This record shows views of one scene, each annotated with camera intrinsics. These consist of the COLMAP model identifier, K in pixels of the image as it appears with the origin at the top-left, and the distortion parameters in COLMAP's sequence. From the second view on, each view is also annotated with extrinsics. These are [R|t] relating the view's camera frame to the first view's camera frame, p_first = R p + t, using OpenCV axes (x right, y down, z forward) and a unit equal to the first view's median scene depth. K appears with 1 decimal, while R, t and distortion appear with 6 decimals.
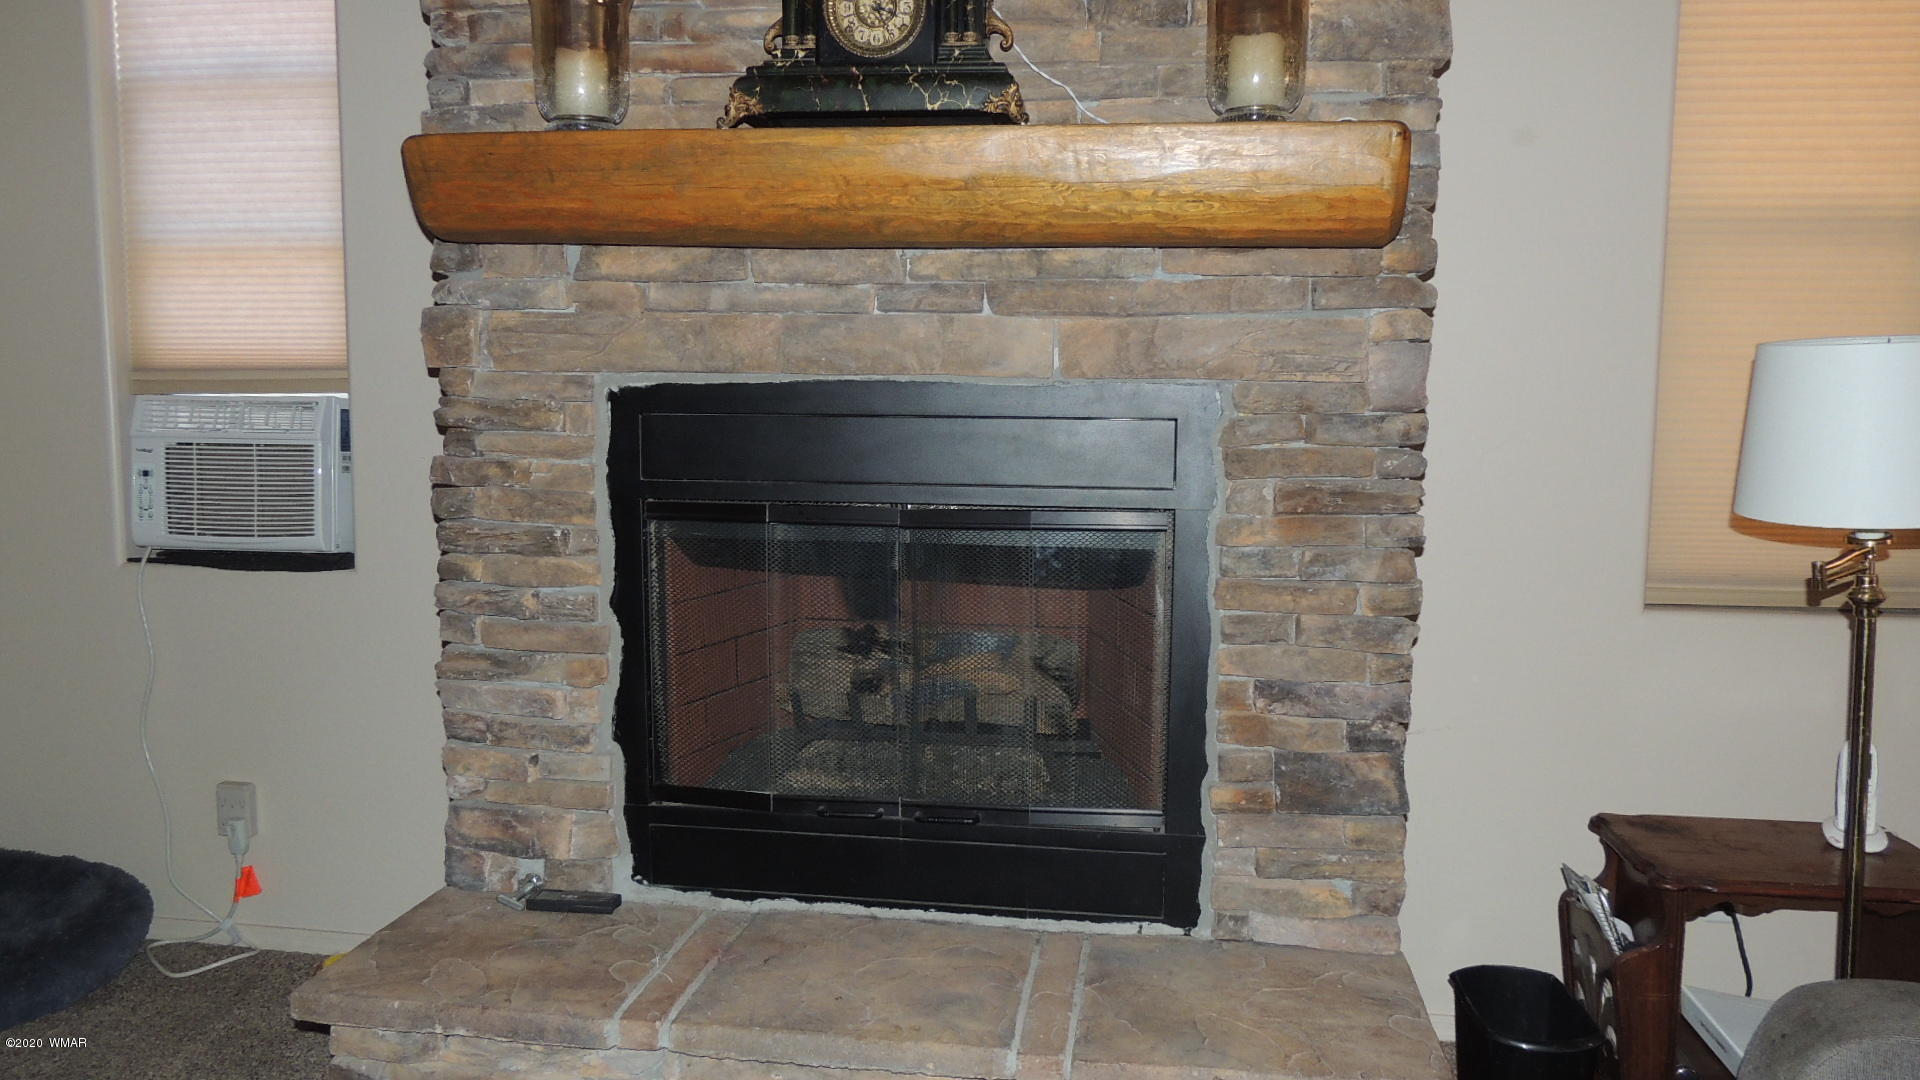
lens RADIAL K [[1364.0, 0, 962.3], [0, 1364.0, 546.6], [0, 0, 1]] dist [-0.031793, 0.007879]
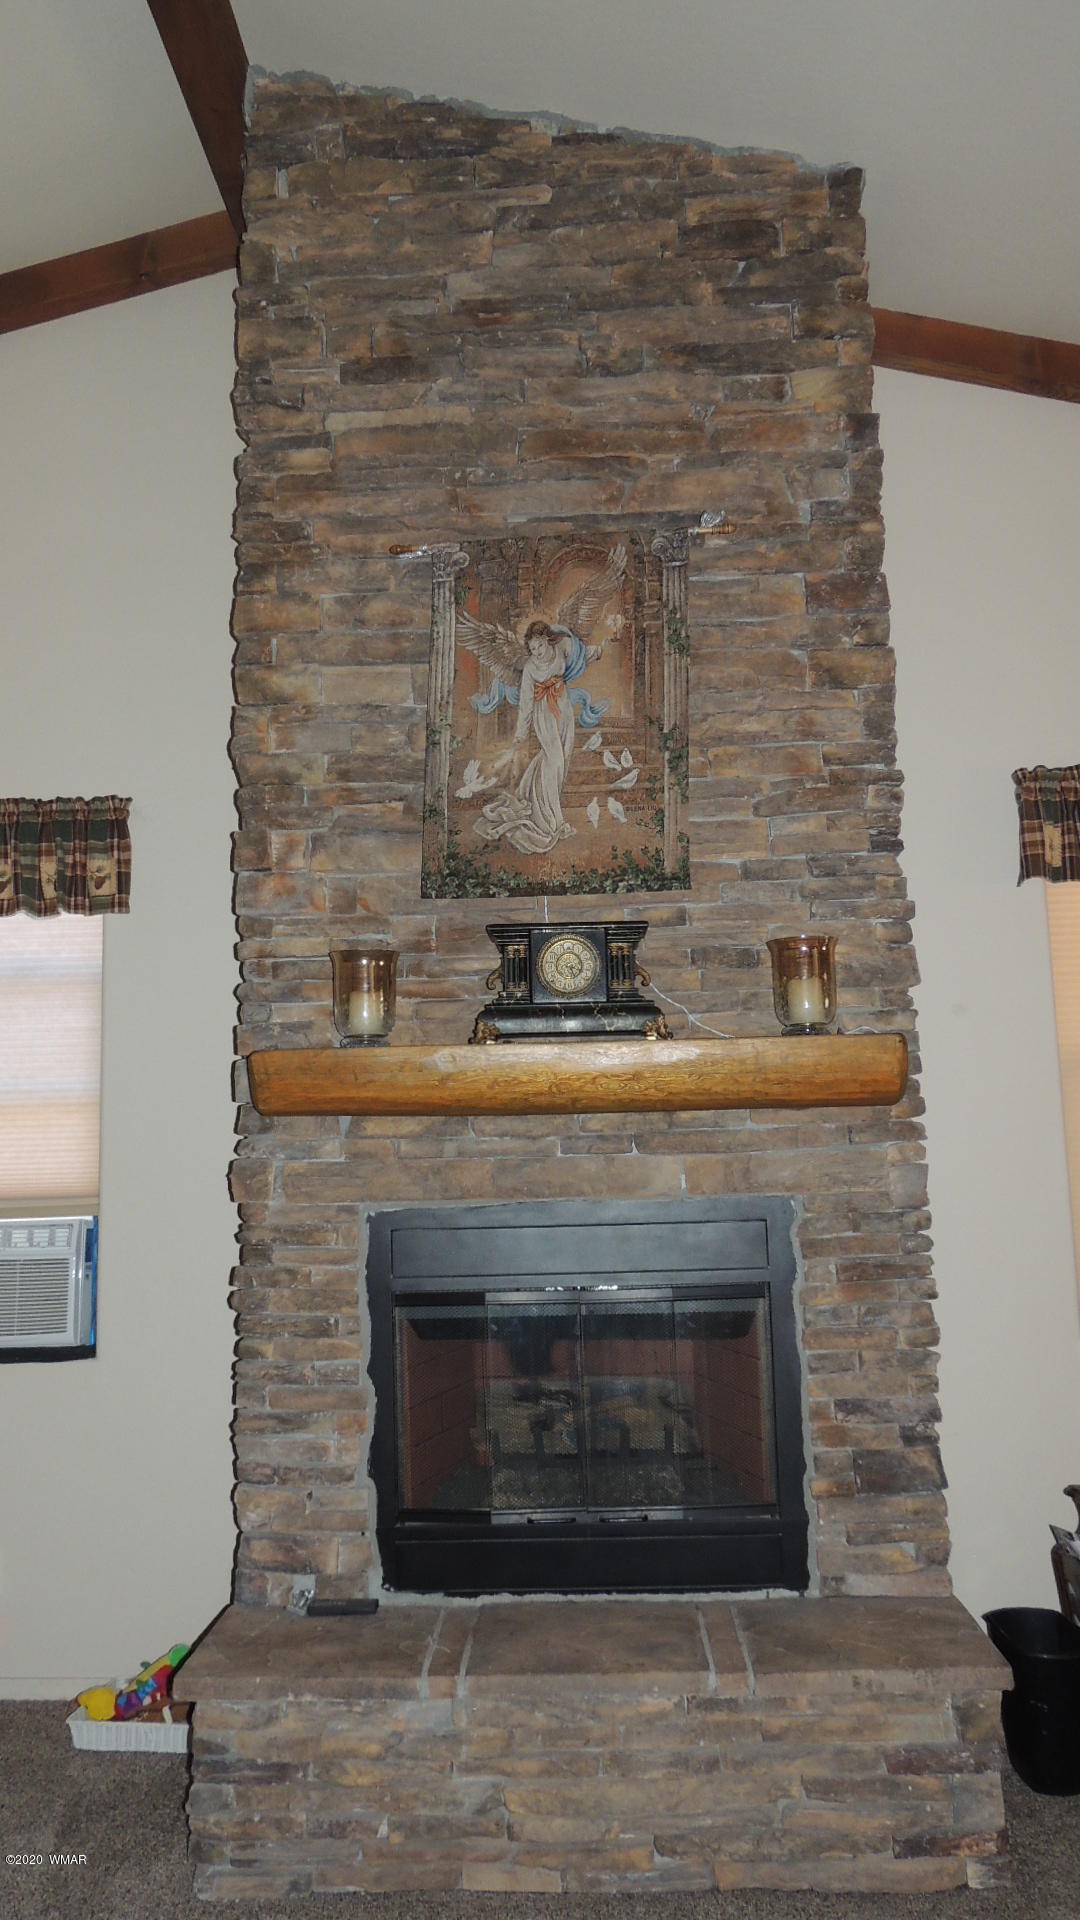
lens RADIAL K [[1359.2, 0, 540.0], [0, 1359.2, 960.0], [0, 0, 1]] dist [-0.036088, 0.009225]
pose [[0.993569, -0.021425, 0.111184, -0.240640], [0.048781, 0.967131, -0.249554, -0.010469], [-0.102183, 0.253373, 0.961957, -0.458991]]
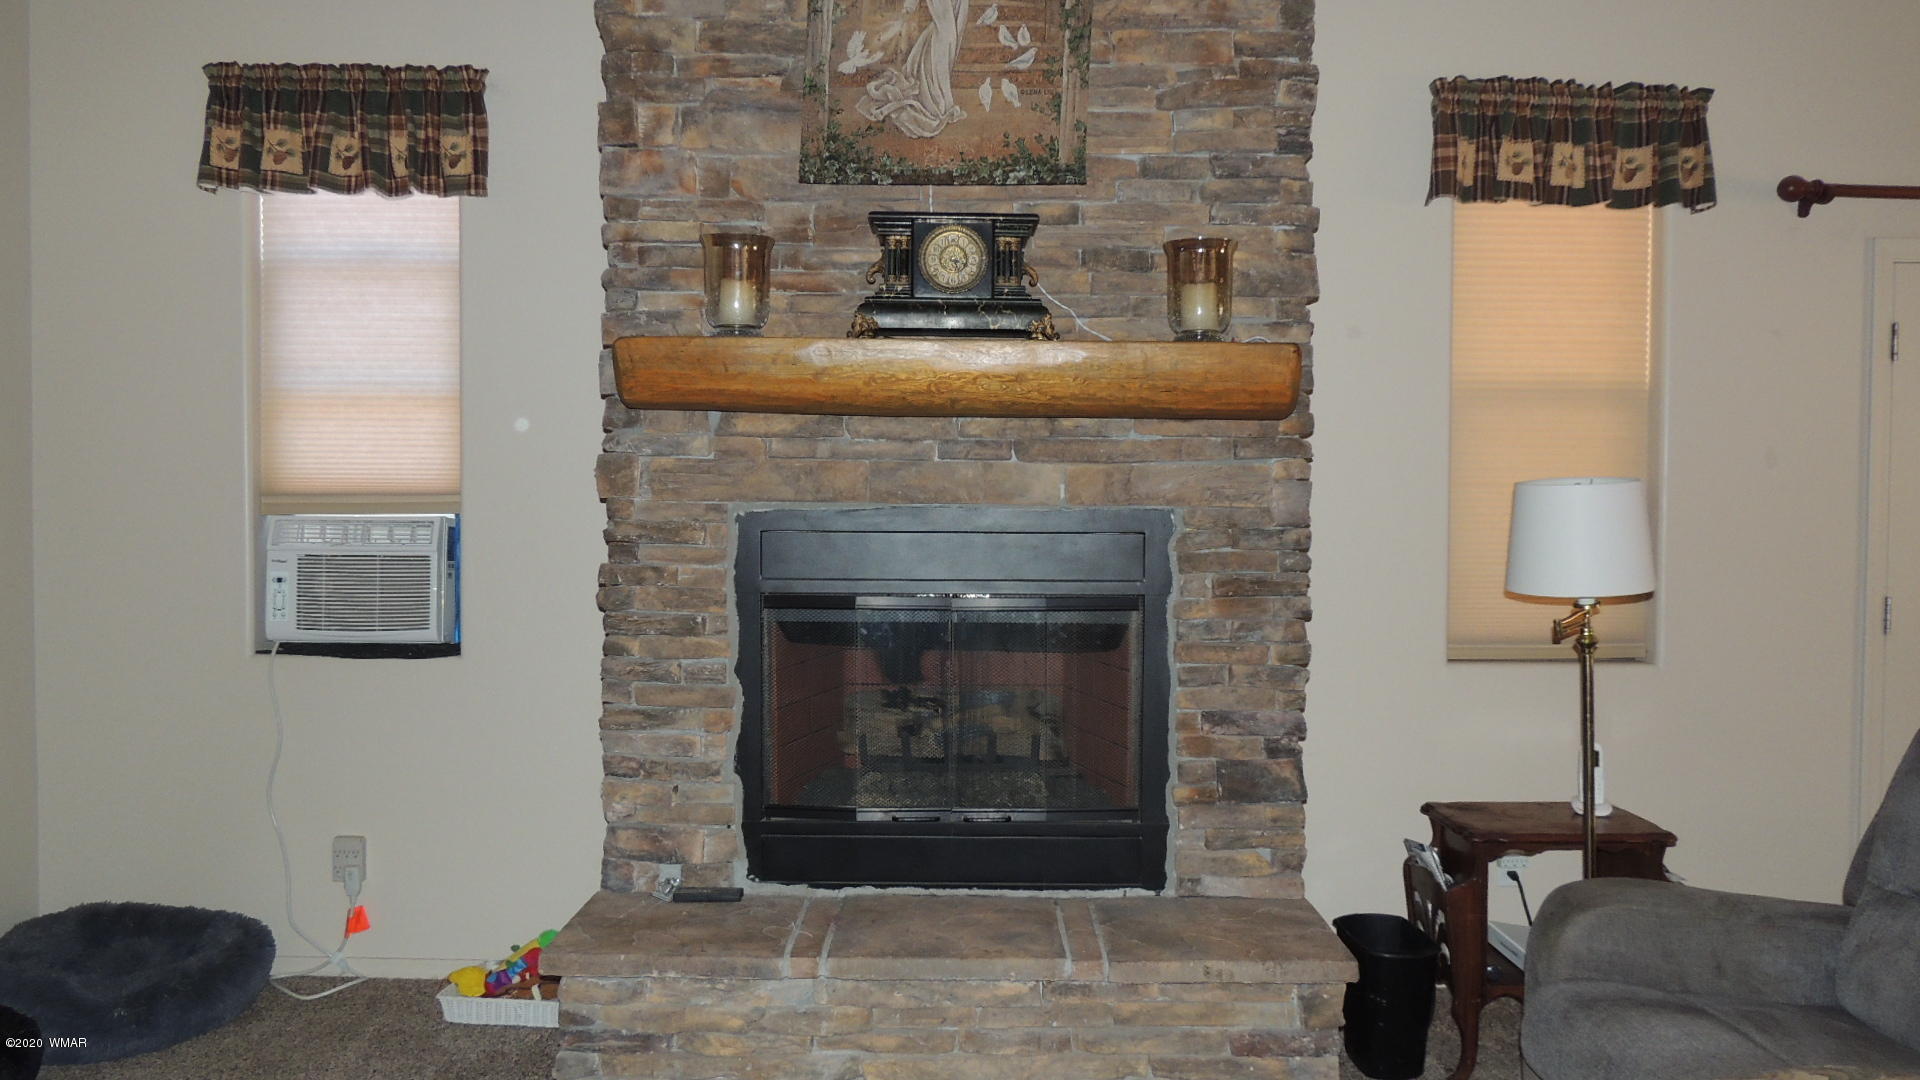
lens RADIAL K [[1359.2, 0, 964.7], [0, 1359.2, 544.6], [0, 0, 1]] dist [-0.036088, 0.009225]
pose [[0.989814, -0.008169, 0.142132, -0.234927], [0.019209, 0.996886, -0.076476, 0.025886], [-0.141065, 0.078427, 0.986889, -0.398859]]
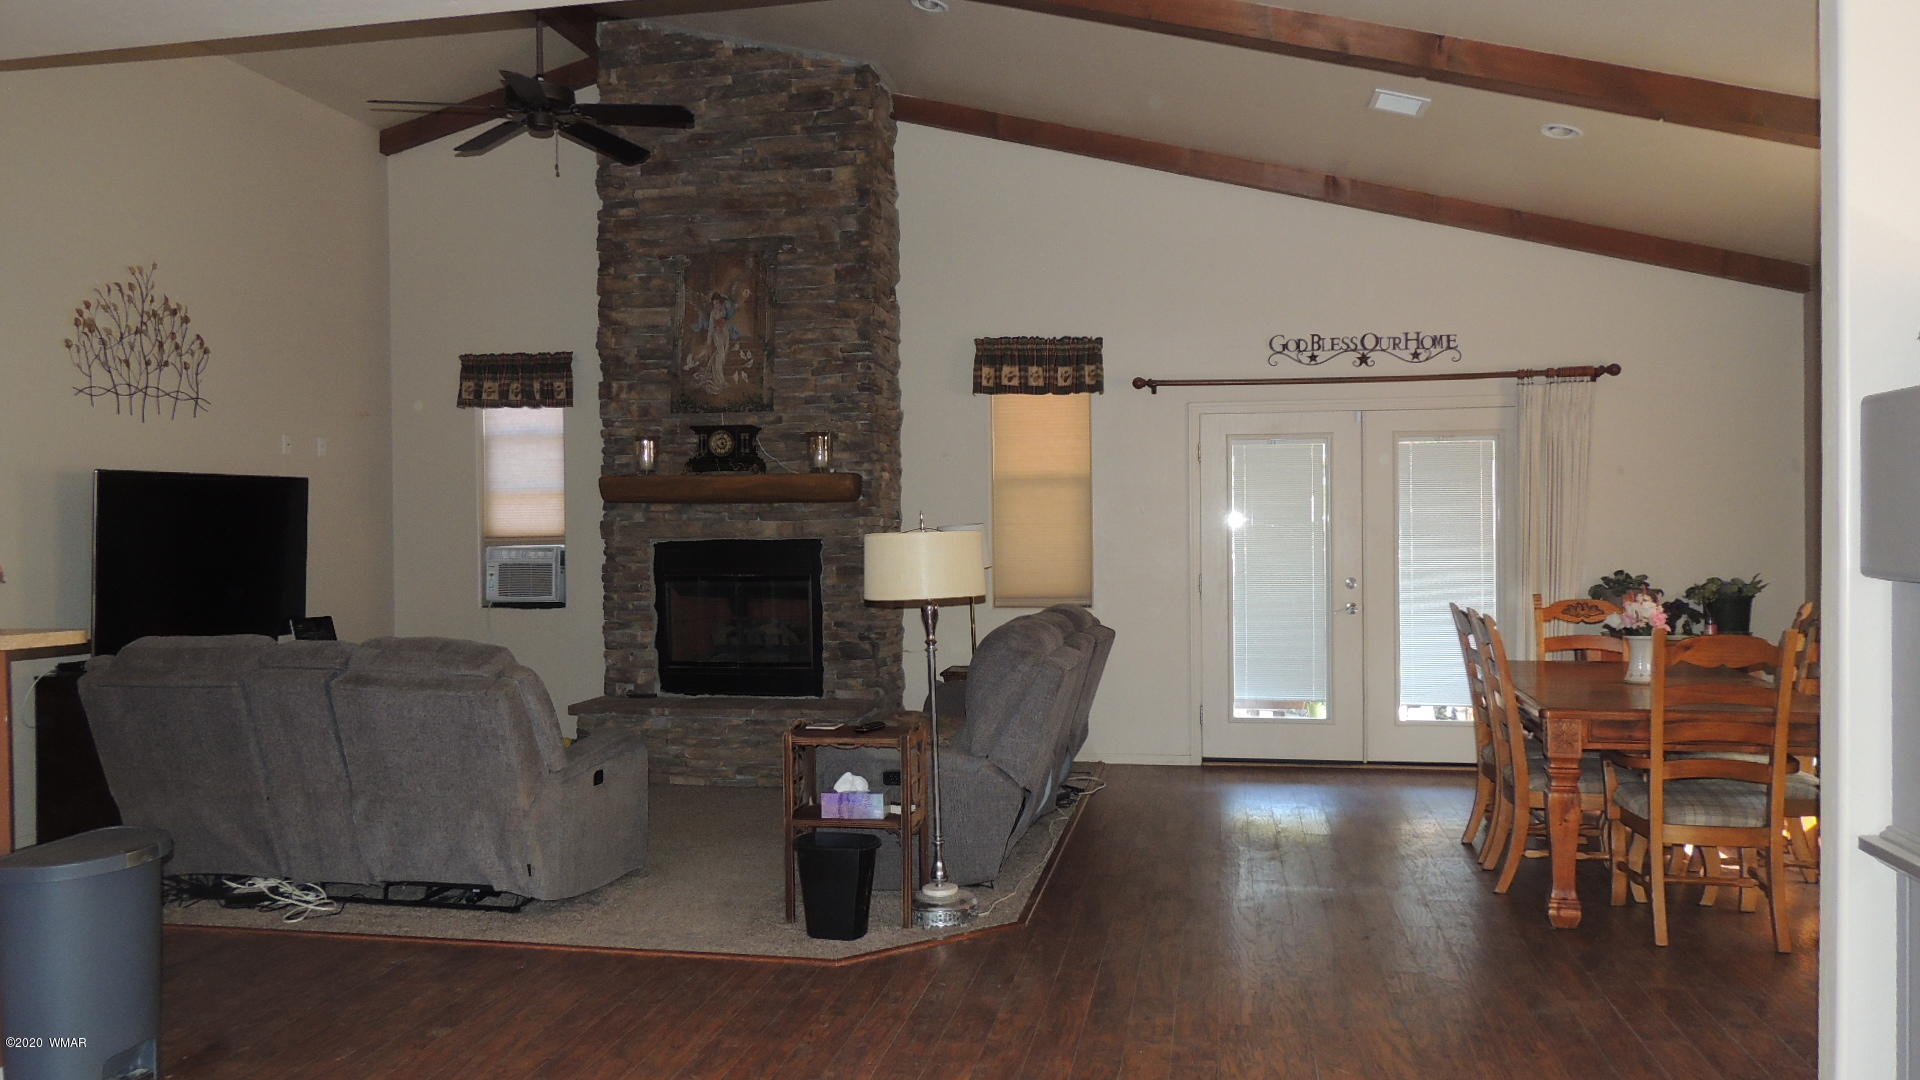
lens RADIAL K [[1362.6, 0, 969.4], [0, 1362.6, 547.7], [0, 0, 1]] dist [-0.065206, 0.001031]
pose [[0.999177, -0.020046, -0.035270, 0.678493], [0.016582, 0.995252, -0.095911, 0.245349], [0.037025, 0.095247, 0.994765, -2.458142]]
